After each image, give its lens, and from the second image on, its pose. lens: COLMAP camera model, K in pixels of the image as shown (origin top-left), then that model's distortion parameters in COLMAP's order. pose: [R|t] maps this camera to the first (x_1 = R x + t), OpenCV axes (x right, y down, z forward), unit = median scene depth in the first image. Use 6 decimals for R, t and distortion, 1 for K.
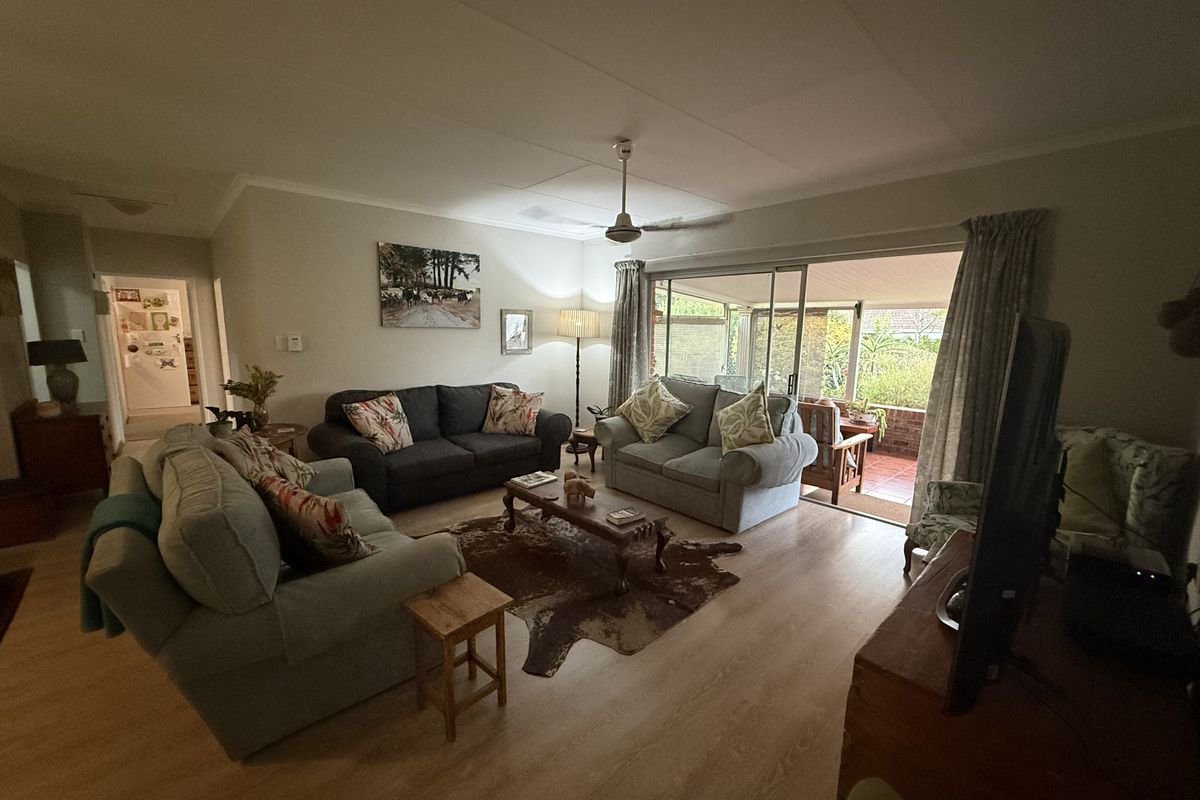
lens RADIAL K [[478.8, 0, 598.8], [0, 478.8, 400.8], [0, 0, 1]] dist [-0.002300, -0.000233]
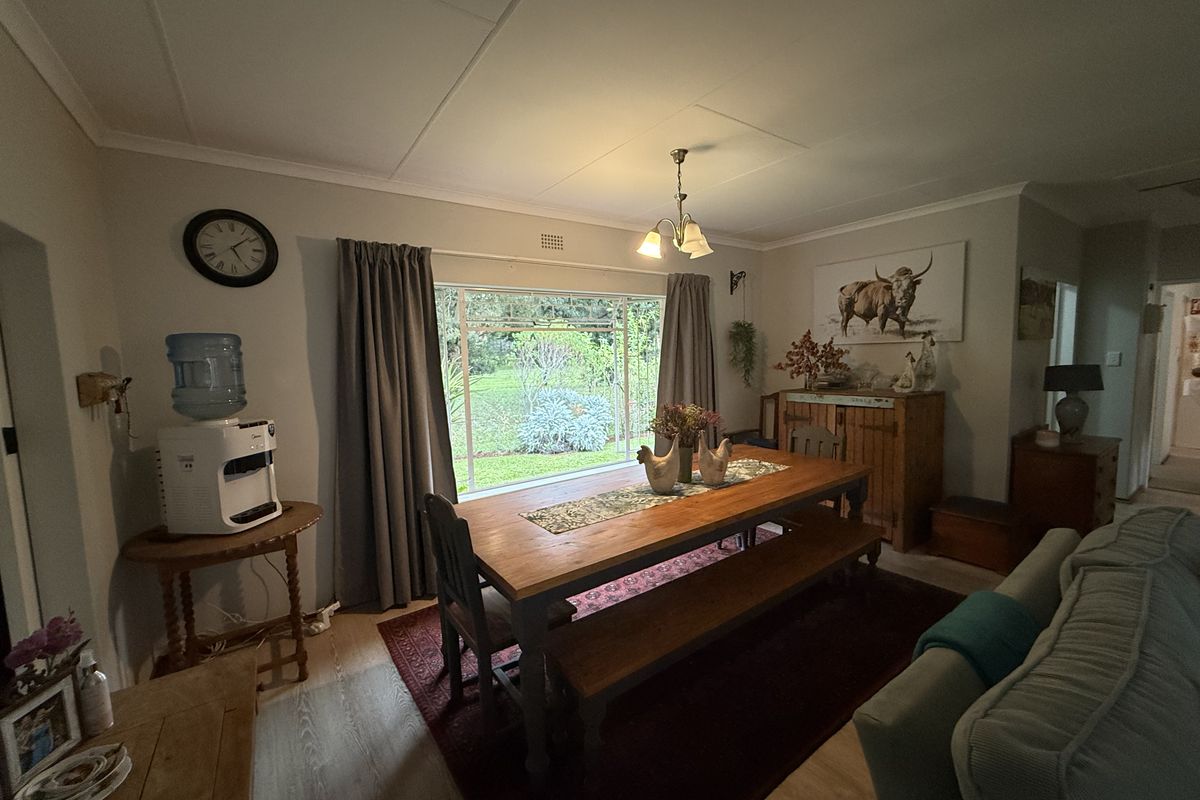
lens RADIAL K [[478.8, 0, 600.1], [0, 478.8, 397.9], [0, 0, 1]] dist [-0.002300, -0.000233]
pose [[-0.123370, 0.086662, -0.988569, -0.110385], [-0.128325, 0.986422, 0.102488, -0.037957], [0.984029, 0.139502, -0.110574, 0.197342]]
